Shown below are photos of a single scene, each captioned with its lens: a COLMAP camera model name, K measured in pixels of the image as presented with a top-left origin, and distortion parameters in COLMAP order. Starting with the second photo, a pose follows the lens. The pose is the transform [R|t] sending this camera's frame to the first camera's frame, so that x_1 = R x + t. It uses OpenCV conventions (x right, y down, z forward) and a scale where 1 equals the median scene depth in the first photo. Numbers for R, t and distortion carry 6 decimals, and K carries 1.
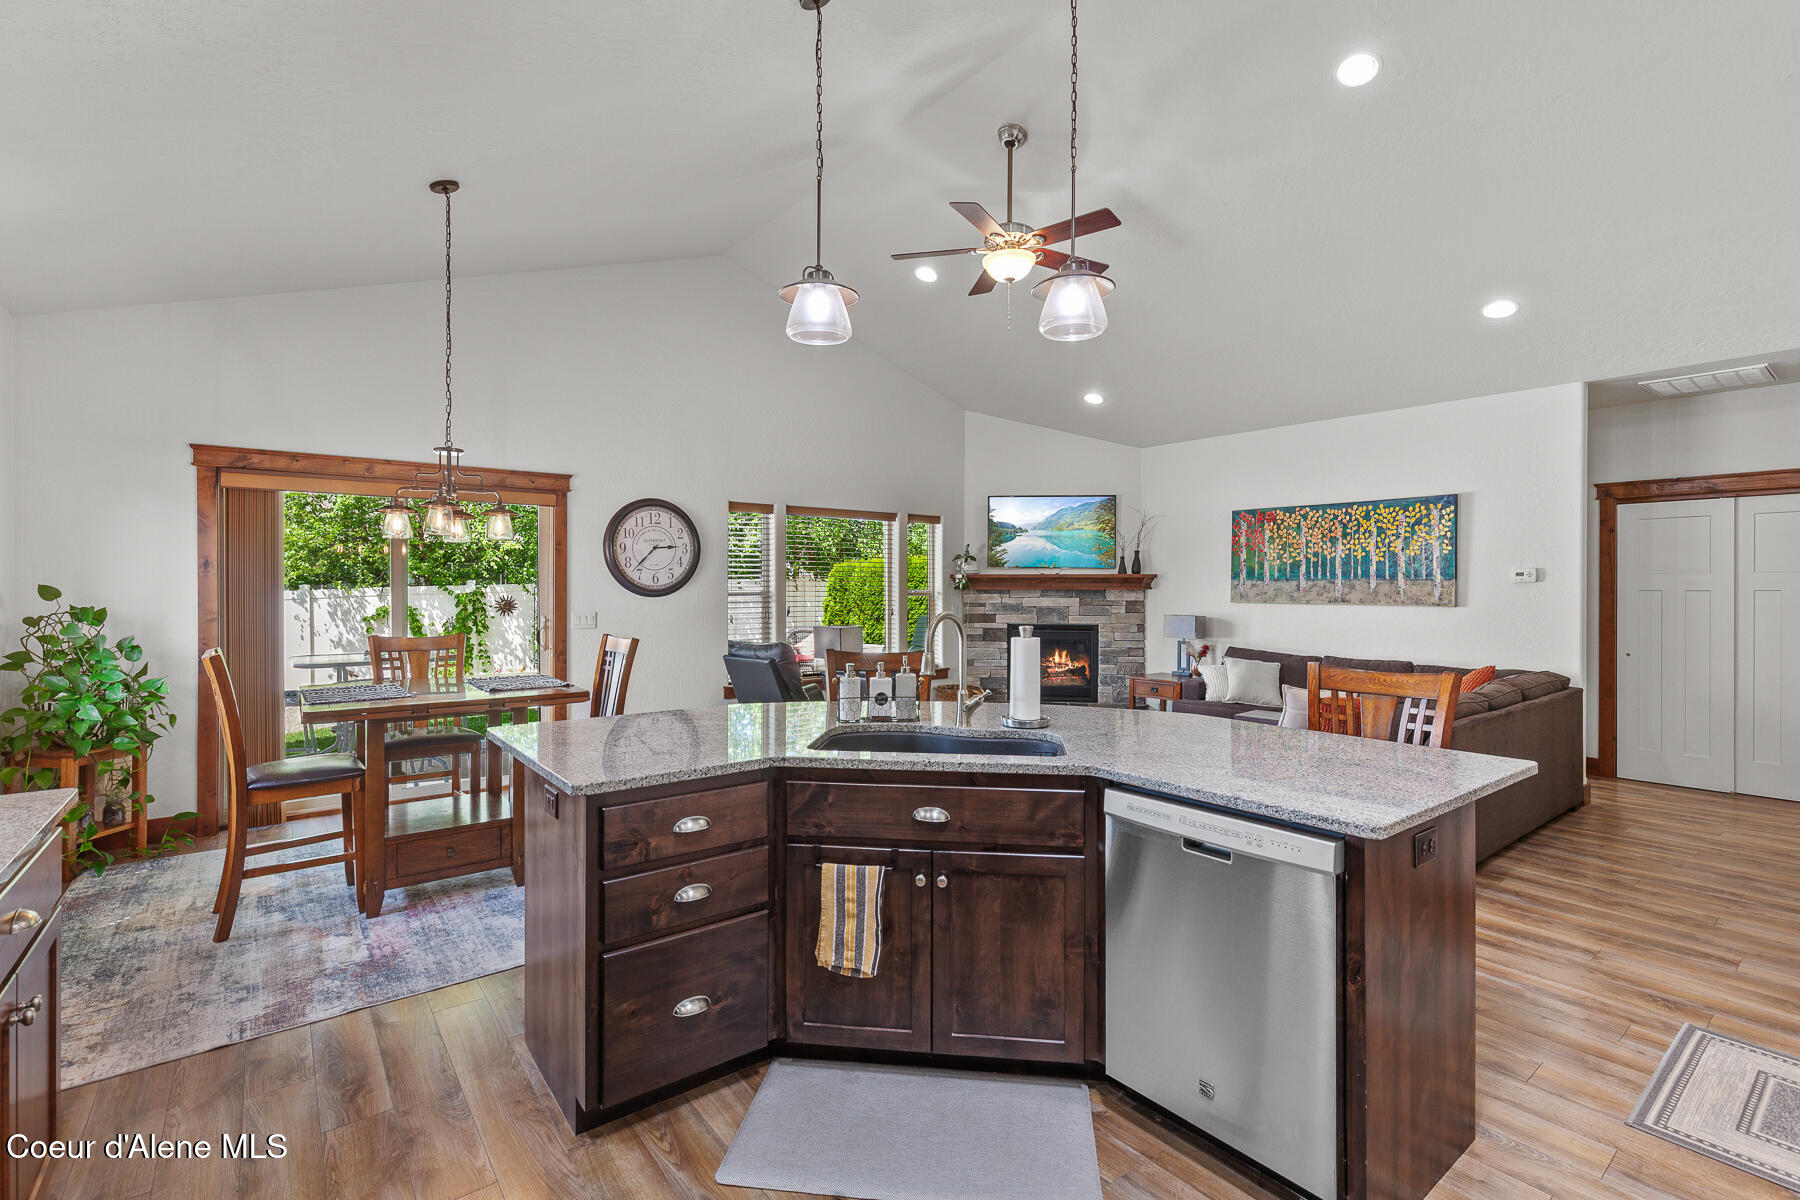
lens RADIAL K [[814.1, 0, 908.6], [0, 814.1, 588.4], [0, 0, 1]] dist [0.006195, -0.001102]
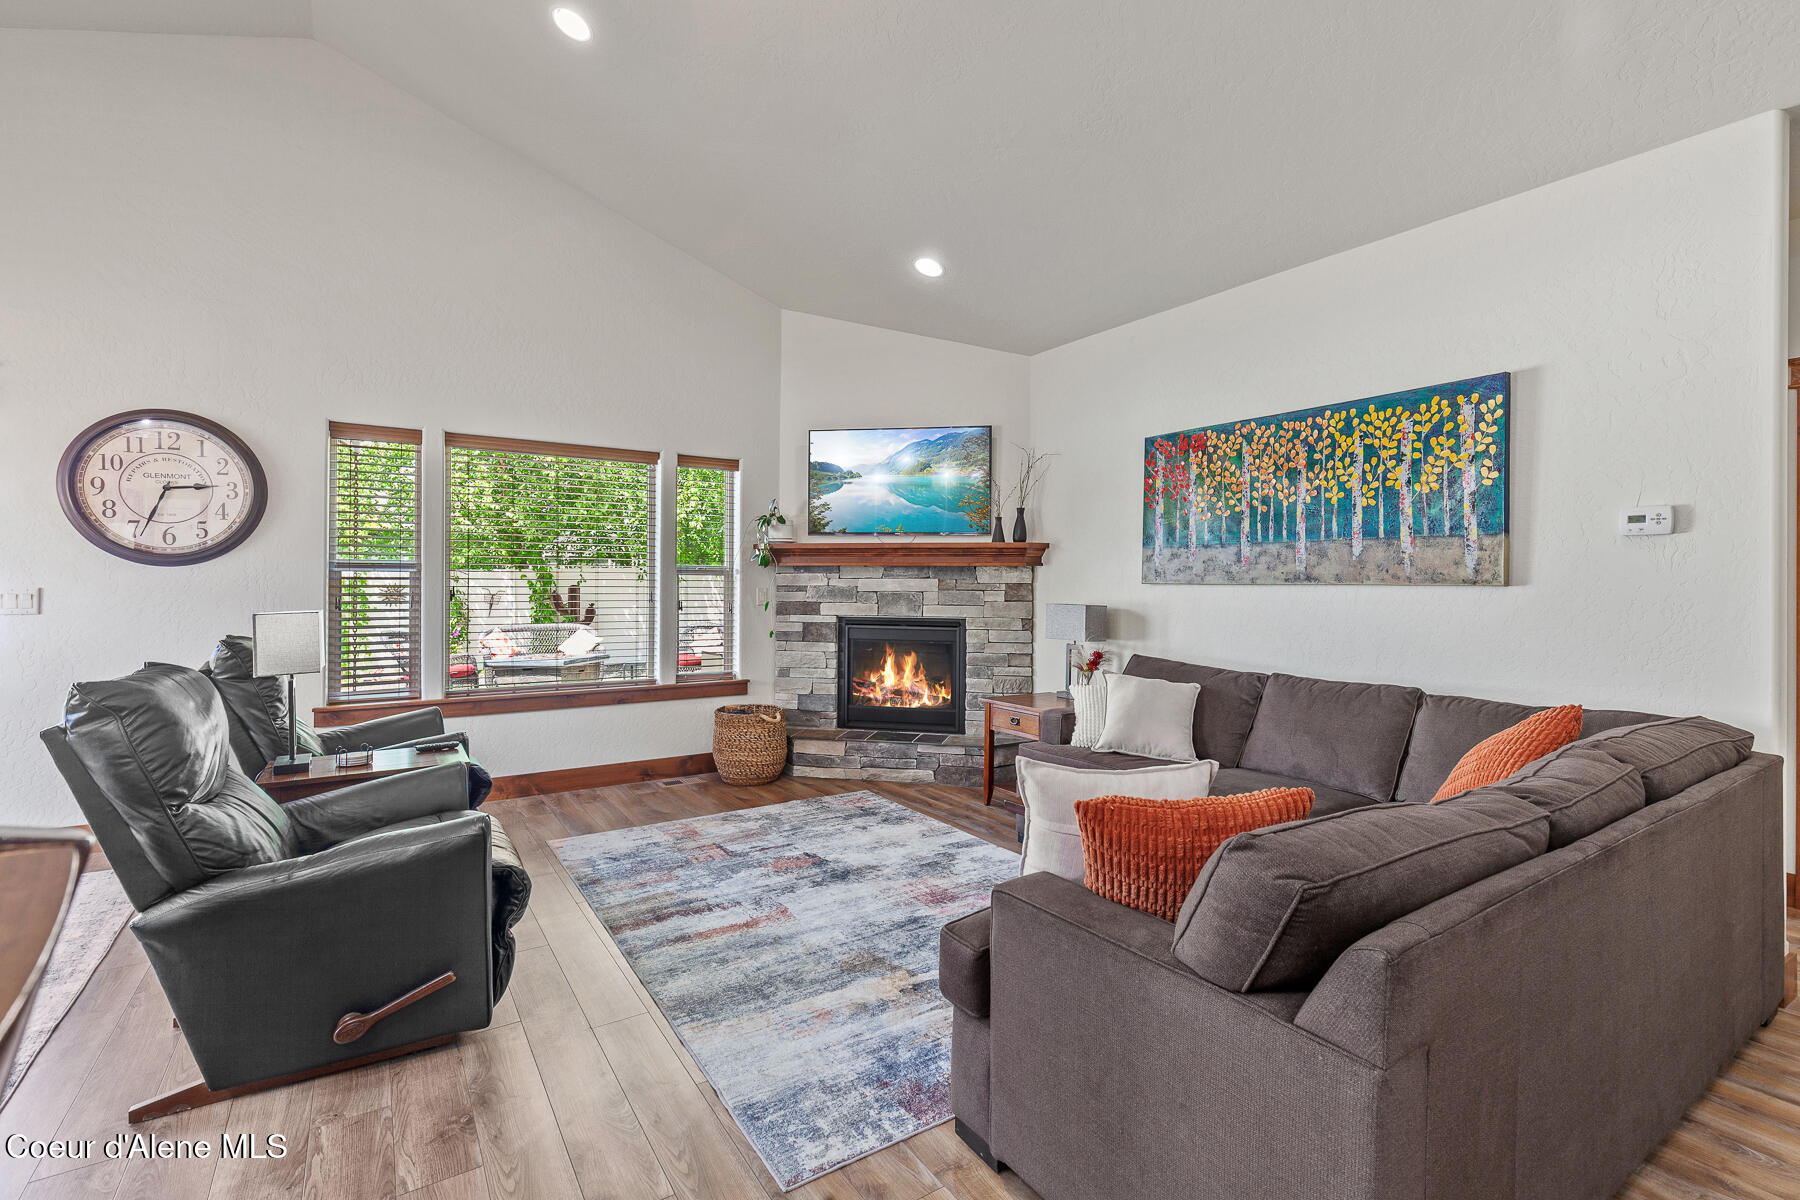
lens RADIAL K [[814.1, 0, 906.4], [0, 814.1, 575.2], [0, 0, 1]] dist [0.006195, -0.001102]
pose [[0.996169, 0.004277, -0.087345, 0.295117], [-0.005548, 0.999882, -0.014308, 0.022581], [0.087274, 0.014738, 0.996075, 0.394329]]
